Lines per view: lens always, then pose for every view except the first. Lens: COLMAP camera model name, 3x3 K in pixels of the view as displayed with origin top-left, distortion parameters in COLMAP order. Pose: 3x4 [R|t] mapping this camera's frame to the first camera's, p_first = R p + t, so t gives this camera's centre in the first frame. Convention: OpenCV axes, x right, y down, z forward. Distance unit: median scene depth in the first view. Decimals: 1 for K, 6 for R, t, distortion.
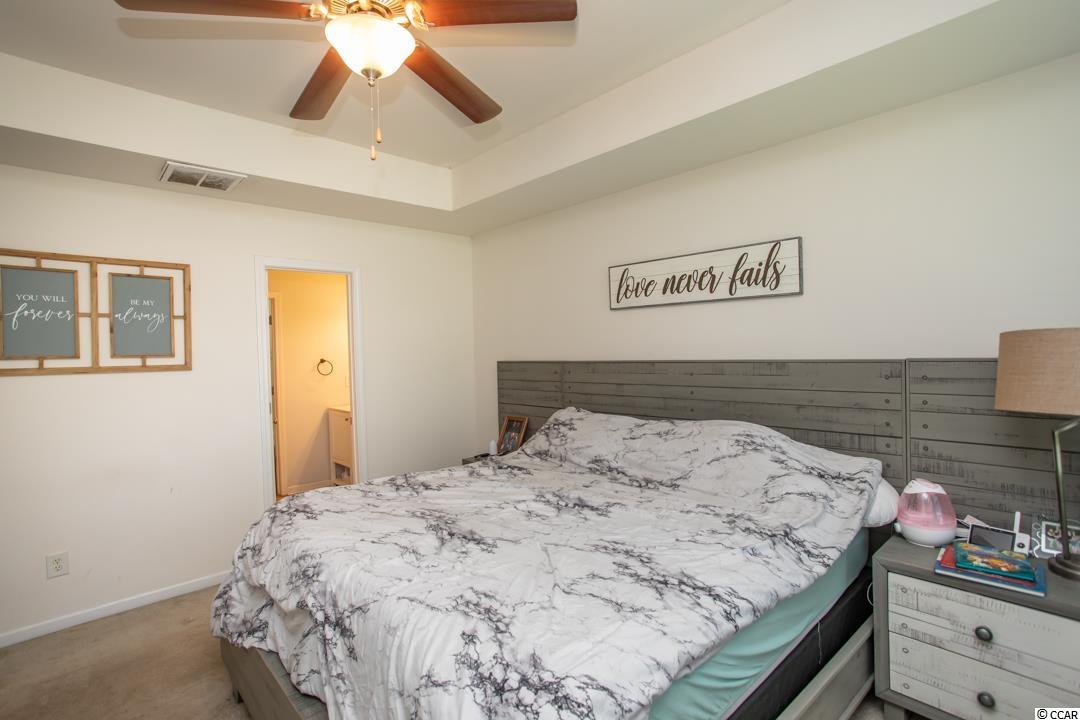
lens RADIAL K [[521.1, 0, 537.7], [0, 521.1, 357.2], [0, 0, 1]] dist [-0.036657, 0.019514]
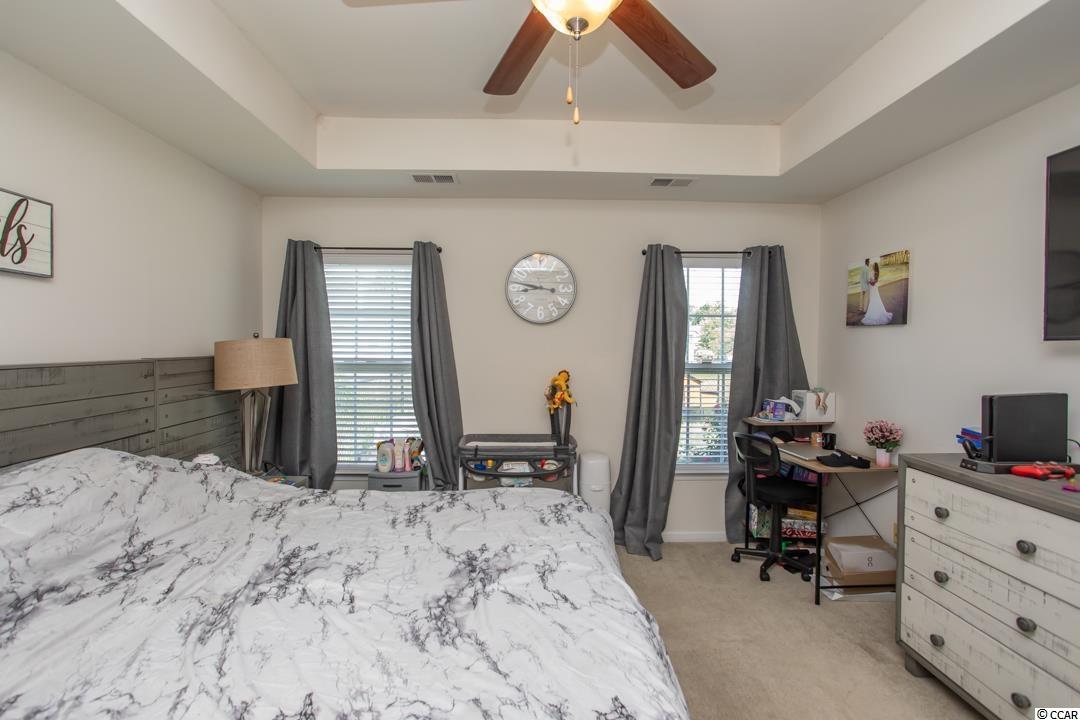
lens RADIAL K [[521.1, 0, 539.5], [0, 521.1, 360.9], [0, 0, 1]] dist [-0.036657, 0.019514]
pose [[-0.746028, 0.002375, 0.665910, -0.620703], [0.029986, 0.999099, 0.030031, 0.000175], [-0.665239, 0.042371, -0.745427, 1.244519]]
